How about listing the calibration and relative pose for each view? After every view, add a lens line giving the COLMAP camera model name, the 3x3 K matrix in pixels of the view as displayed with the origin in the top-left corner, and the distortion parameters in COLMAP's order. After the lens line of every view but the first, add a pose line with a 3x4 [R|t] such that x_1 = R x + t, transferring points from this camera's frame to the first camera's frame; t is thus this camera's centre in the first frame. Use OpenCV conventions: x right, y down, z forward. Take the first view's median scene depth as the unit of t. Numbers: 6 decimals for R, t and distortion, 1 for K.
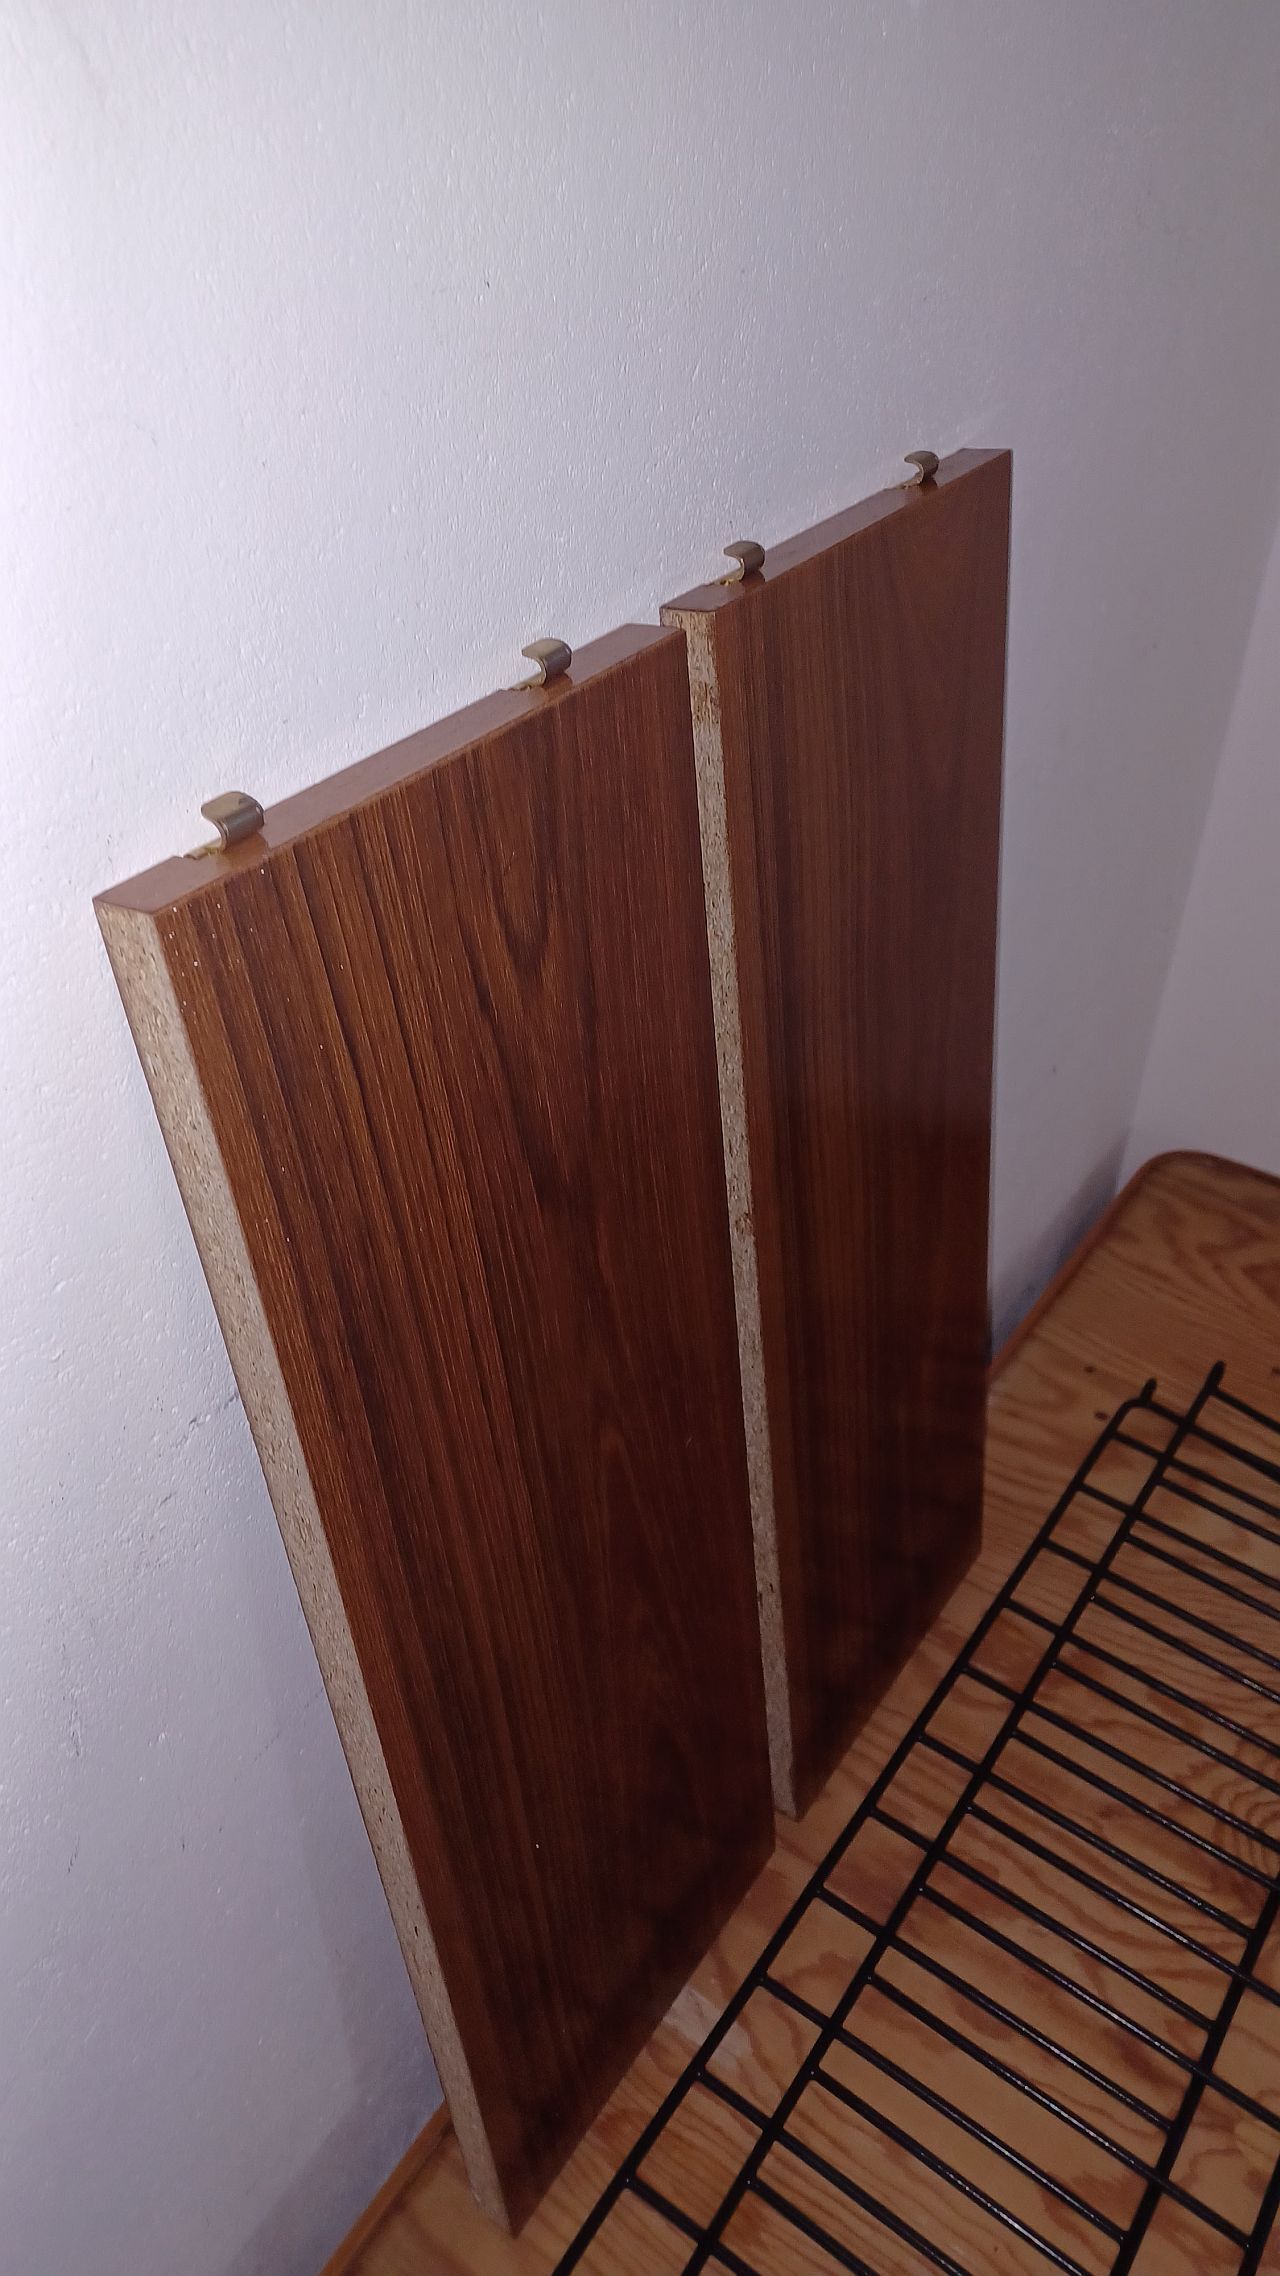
lens RADIAL K [[1624.4, 0, 615.8], [0, 1624.4, 1132.7], [0, 0, 1]] dist [0.066203, -0.064696]
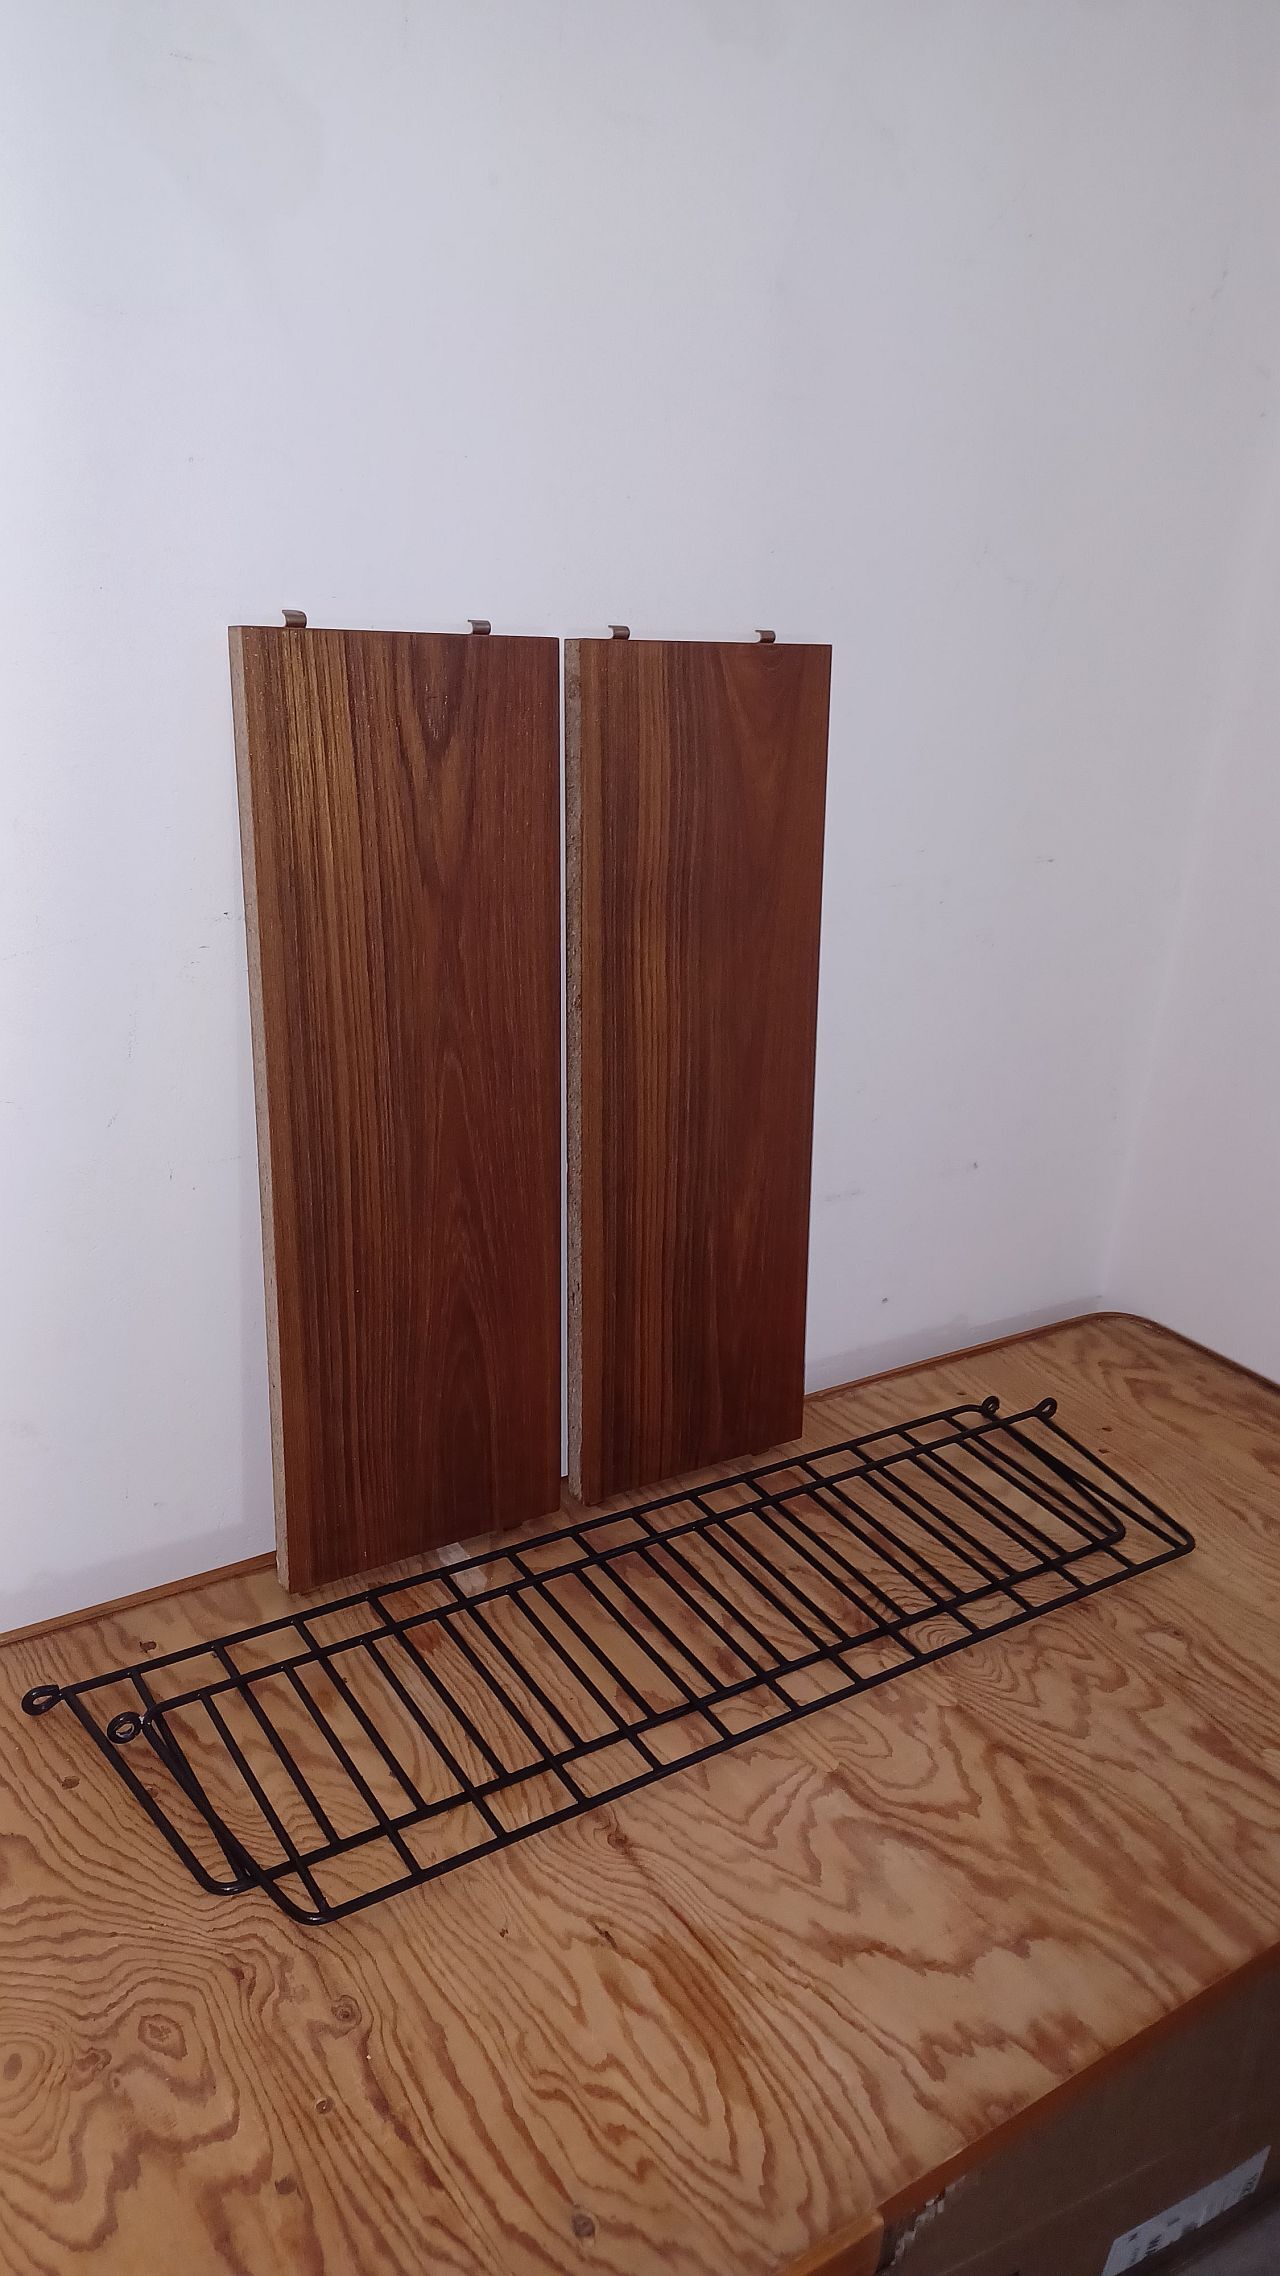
lens RADIAL K [[1624.4, 0, 643.8], [0, 1624.4, 1143.6], [0, 0, 1]] dist [0.066203, -0.064696]
pose [[0.936623, 0.190116, -0.294267, 0.545775], [-0.269077, 0.928274, -0.256720, 0.496395], [0.224354, 0.319630, 0.920599, -0.436242]]
